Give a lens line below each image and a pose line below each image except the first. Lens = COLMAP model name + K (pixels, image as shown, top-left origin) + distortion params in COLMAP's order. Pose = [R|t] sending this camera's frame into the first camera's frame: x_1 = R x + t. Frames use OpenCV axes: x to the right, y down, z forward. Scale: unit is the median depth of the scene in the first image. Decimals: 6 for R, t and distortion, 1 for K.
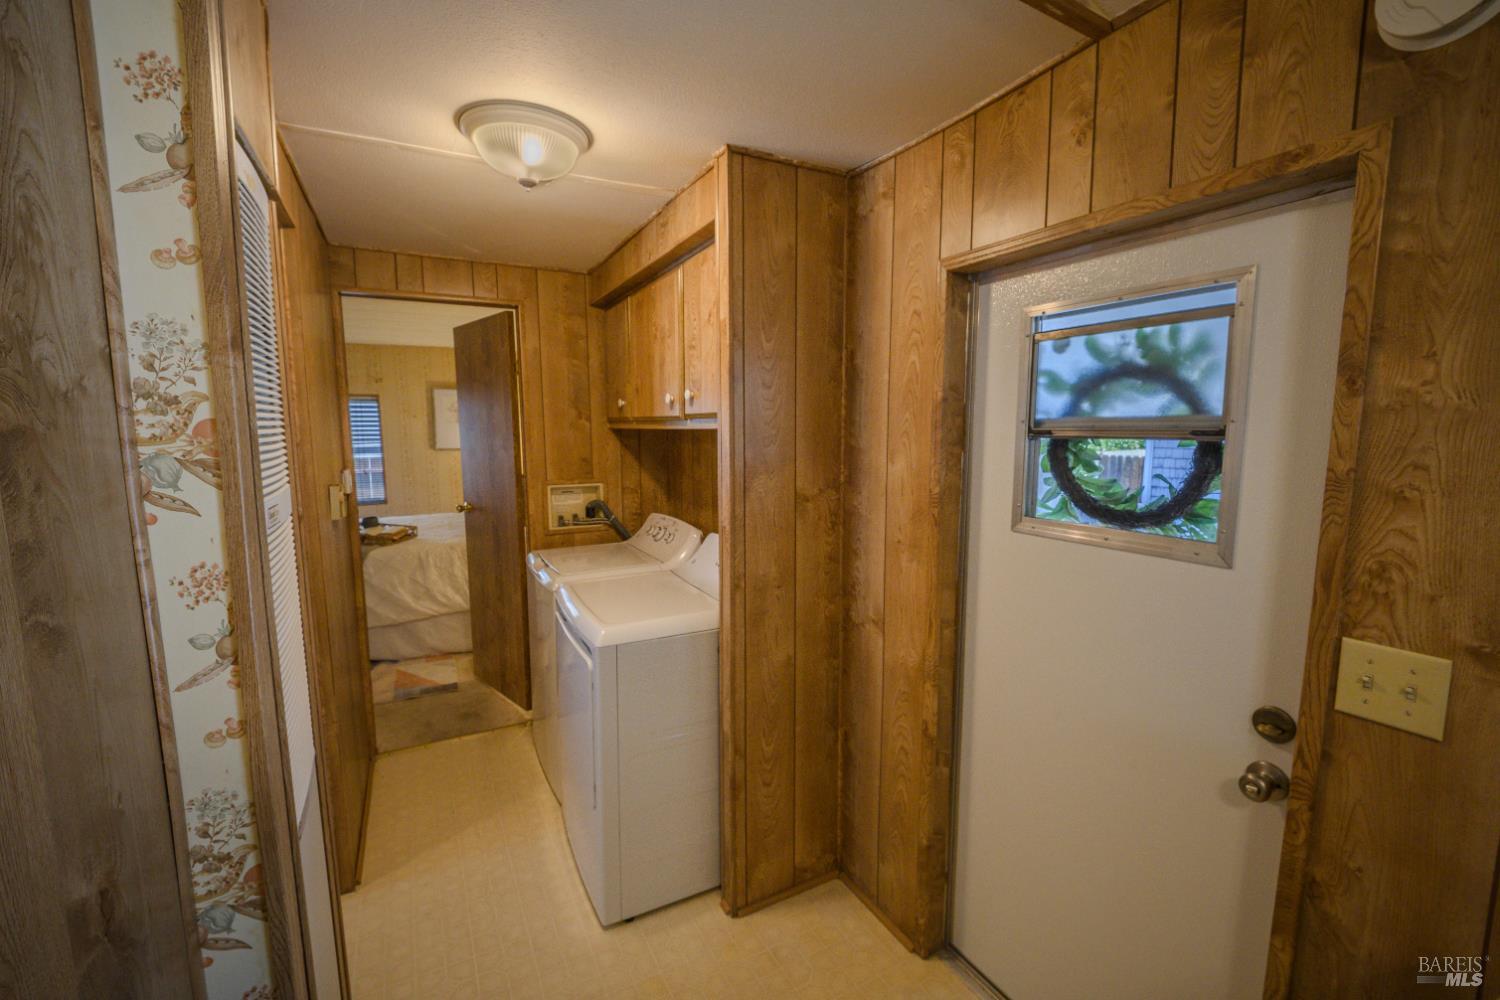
lens RADIAL K [[617.9, 0, 754.3], [0, 617.9, 498.2], [0, 0, 1]] dist [0.017669, -0.020177]
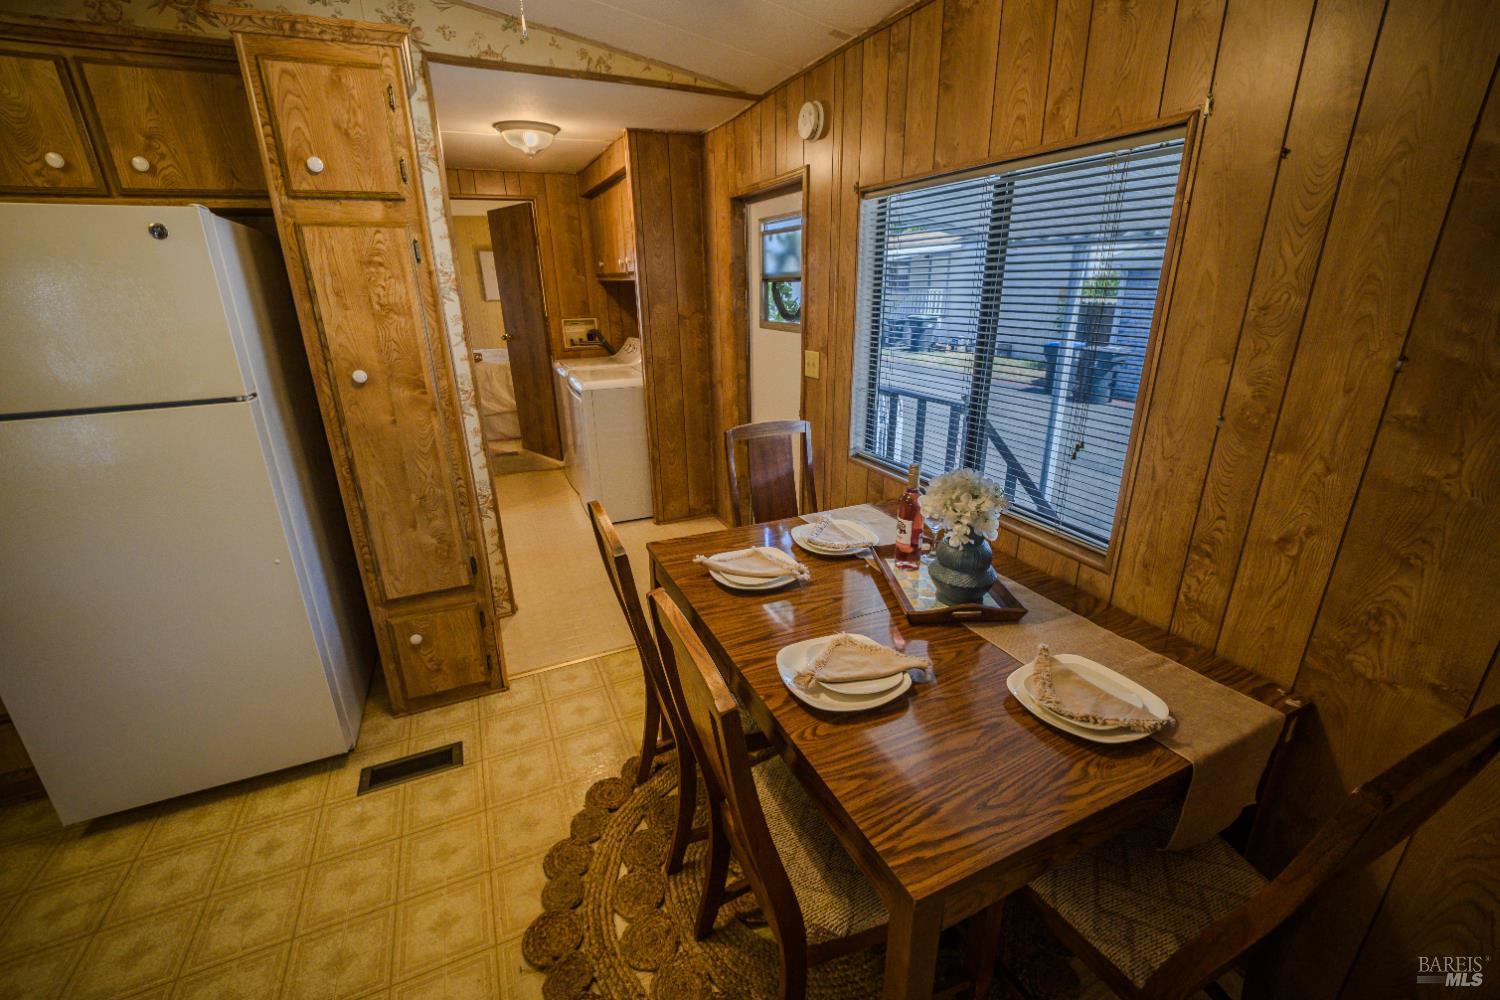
lens RADIAL K [[617.9, 0, 754.3], [0, 617.9, 498.2], [0, 0, 1]] dist [0.017669, -0.020177]
pose [[0.997727, 0.009038, -0.066779, 0.446158], [0.006055, 0.974934, 0.222414, 0.126177], [0.067115, -0.222312, 0.972663, -1.022090]]
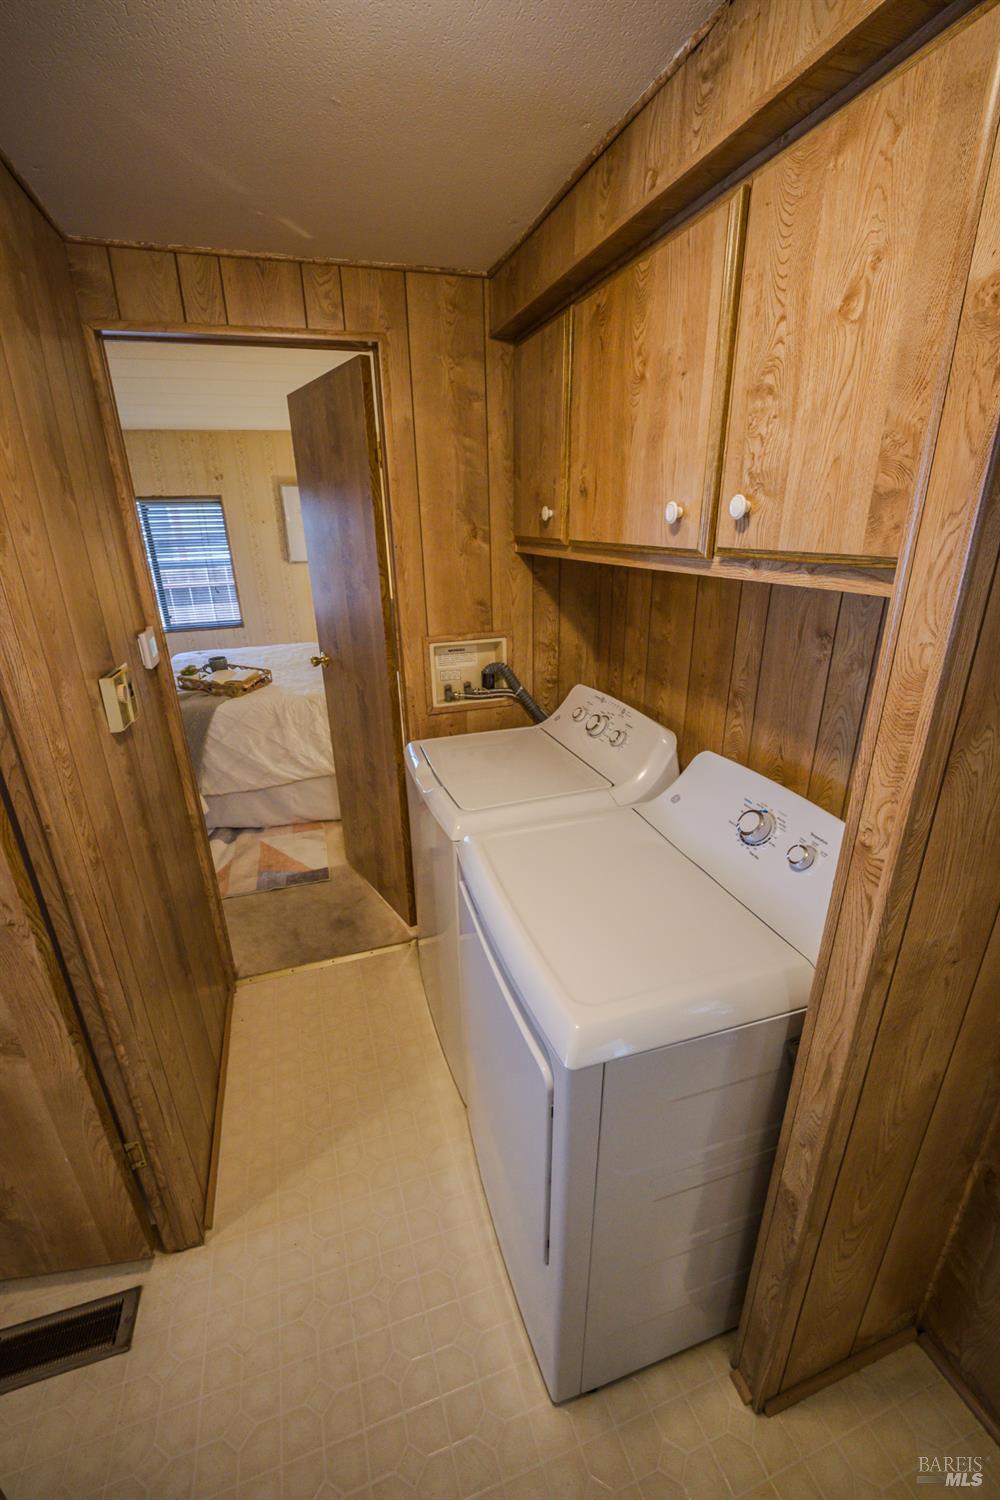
lens RADIAL K [[617.9, 0, 496.0], [0, 617.9, 755.9], [0, 0, 1]] dist [0.017669, -0.020177]
pose [[0.983030, 0.050109, -0.176466, -0.220884], [-0.004277, 0.967968, 0.251036, -0.116560], [0.183393, -0.246021, 0.951757, 0.544940]]
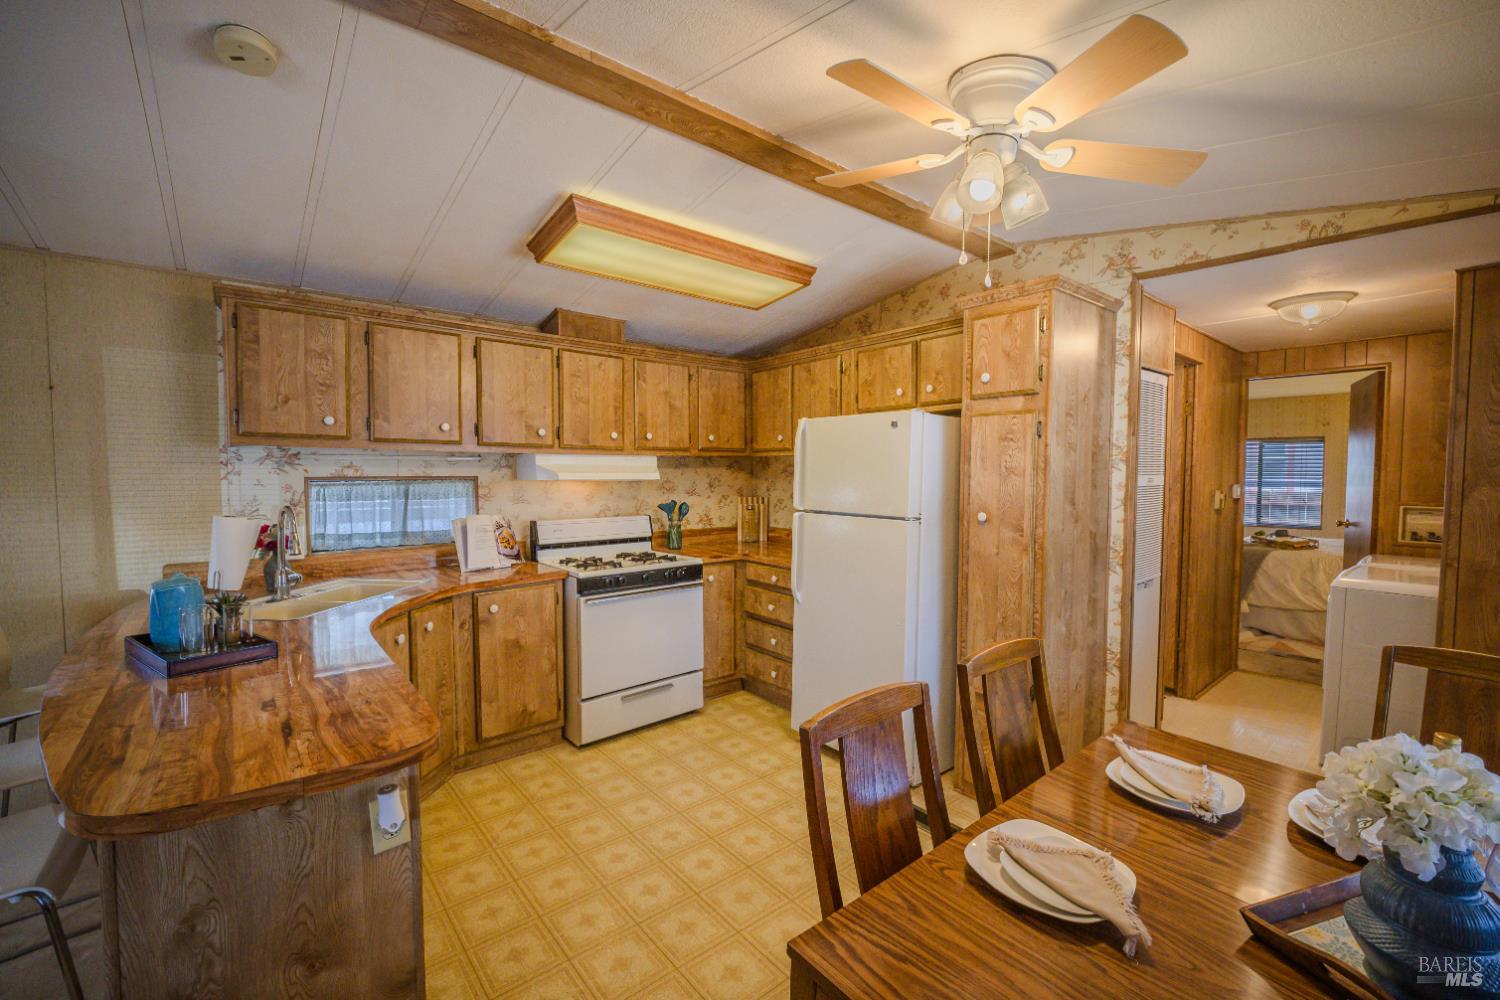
lens RADIAL K [[617.9, 0, 754.3], [0, 617.9, 498.2], [0, 0, 1]] dist [0.017669, -0.020177]
pose [[0.200577, 0.049479, -0.978428, 0.983302], [-0.116301, 0.992864, 0.026368, 0.134673], [0.972750, 0.108503, 0.204901, -0.825242]]
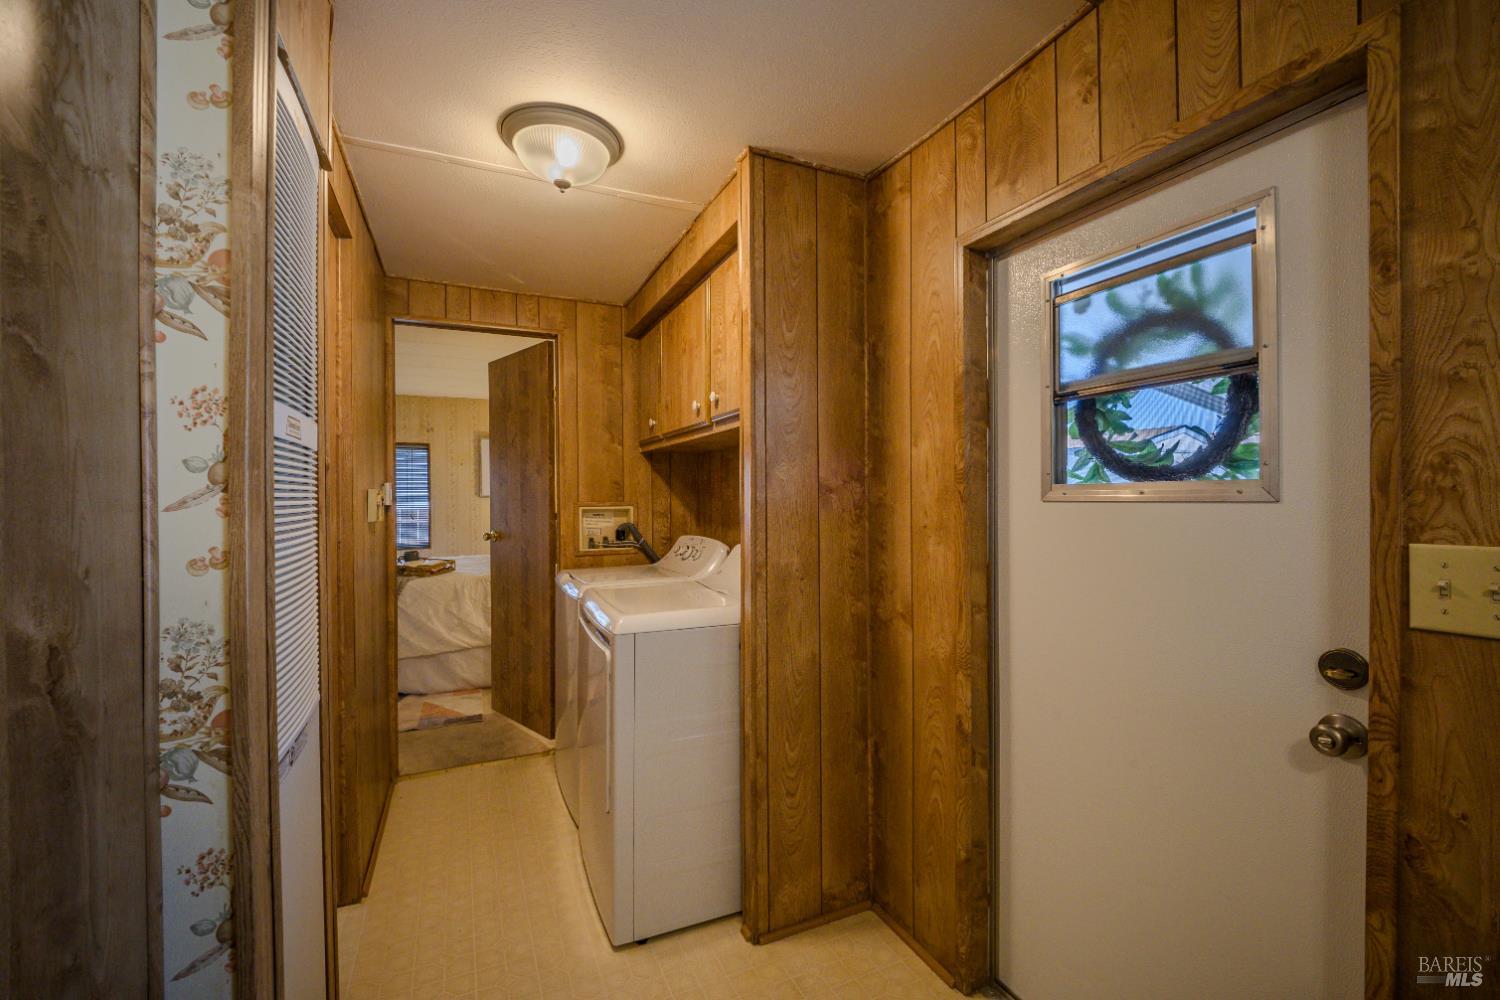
lens RADIAL K [[617.5, 0, 754.7], [0, 617.5, 496.8], [0, 0, 1]] dist [0.009076, -0.011400]
pose [[0.998038, -0.003401, -0.062514, 0.026603], [-0.003894, 0.993218, -0.116203, 0.129350], [0.062485, 0.116219, 0.991256, 0.020079]]
